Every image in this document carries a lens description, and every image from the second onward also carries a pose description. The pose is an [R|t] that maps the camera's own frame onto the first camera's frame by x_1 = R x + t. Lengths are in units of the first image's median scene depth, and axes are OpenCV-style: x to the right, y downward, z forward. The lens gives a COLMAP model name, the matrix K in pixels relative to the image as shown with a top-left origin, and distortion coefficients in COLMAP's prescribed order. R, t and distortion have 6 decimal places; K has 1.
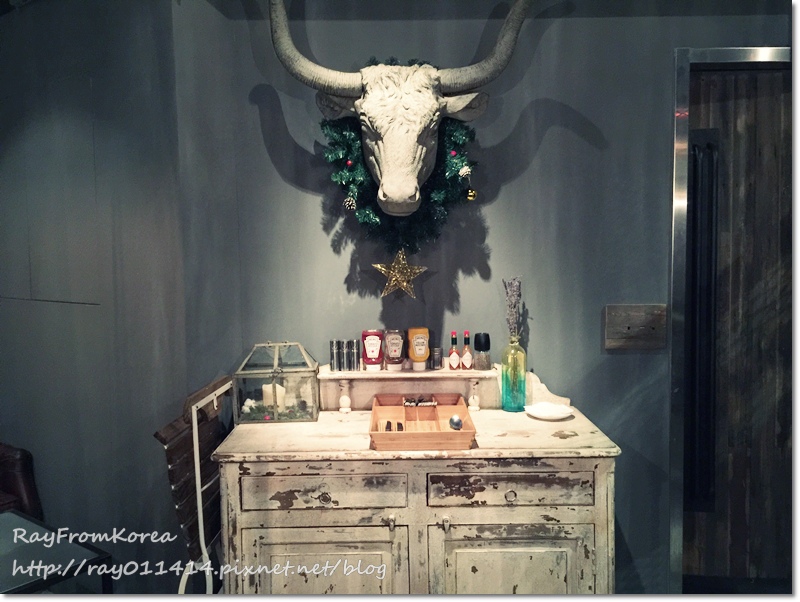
lens RADIAL K [[675.5, 0, 400.8], [0, 675.5, 294.5], [0, 0, 1]] dist [0.020066, -0.019821]
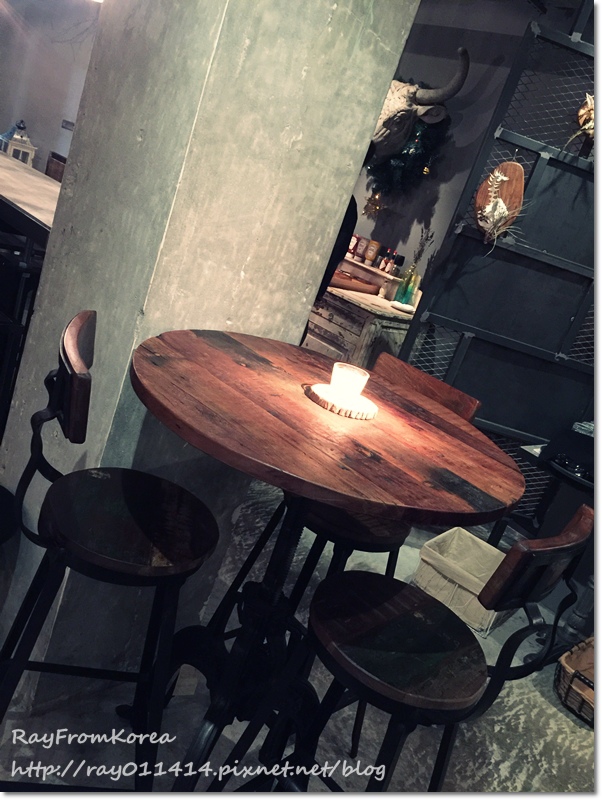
lens RADIAL K [[675.5, 0, 300.3], [0, 675.5, 401.7], [0, 0, 1]] dist [0.020066, -0.019821]
pose [[0.638962, 0.440450, -0.630660, 1.293704], [-0.375485, 0.894127, 0.244025, 0.073587], [0.671371, 0.080881, 0.736695, -0.408998]]
